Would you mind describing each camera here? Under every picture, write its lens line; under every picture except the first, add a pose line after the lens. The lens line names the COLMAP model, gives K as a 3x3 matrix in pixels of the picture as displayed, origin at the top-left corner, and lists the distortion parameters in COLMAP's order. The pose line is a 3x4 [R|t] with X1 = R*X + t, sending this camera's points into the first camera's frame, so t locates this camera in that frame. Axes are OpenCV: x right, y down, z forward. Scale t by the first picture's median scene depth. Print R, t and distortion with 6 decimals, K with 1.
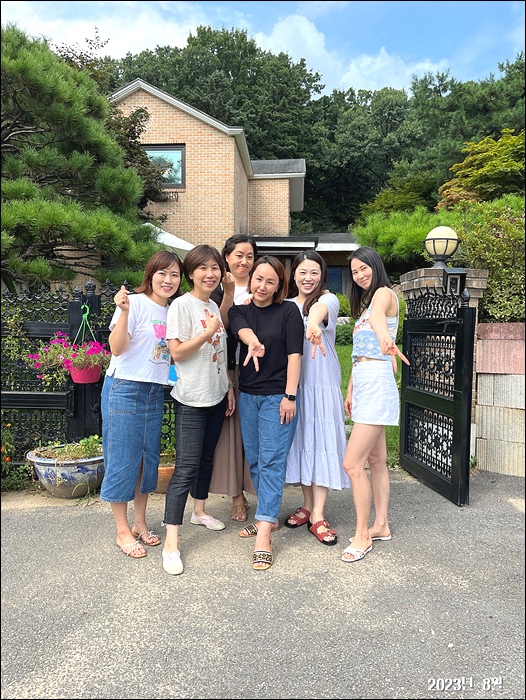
lens RADIAL K [[534.1, 0, 263.0], [0, 534.1, 350.0], [0, 0, 1]] dist [0.027970, -0.074668]
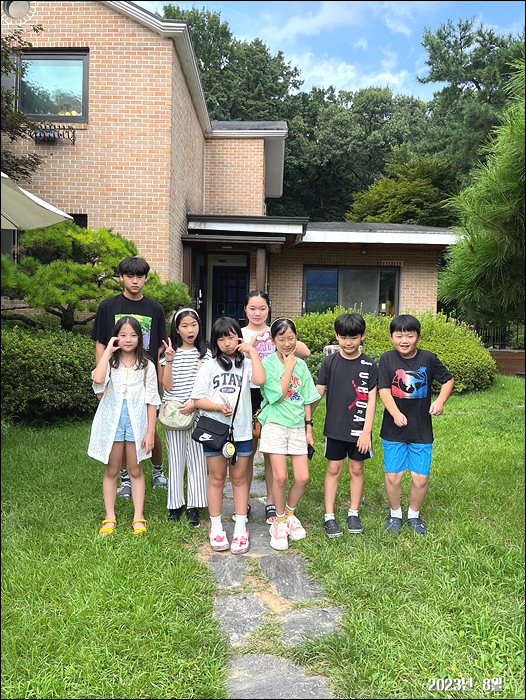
lens RADIAL K [[534.1, 0, 263.0], [0, 534.1, 350.0], [0, 0, 1]] dist [0.027970, -0.074668]
pose [[0.998630, 0.013906, 0.050439, 0.005307], [-0.013010, 0.999752, -0.018054, -0.011511], [-0.050677, 0.017373, 0.998564, 0.103561]]
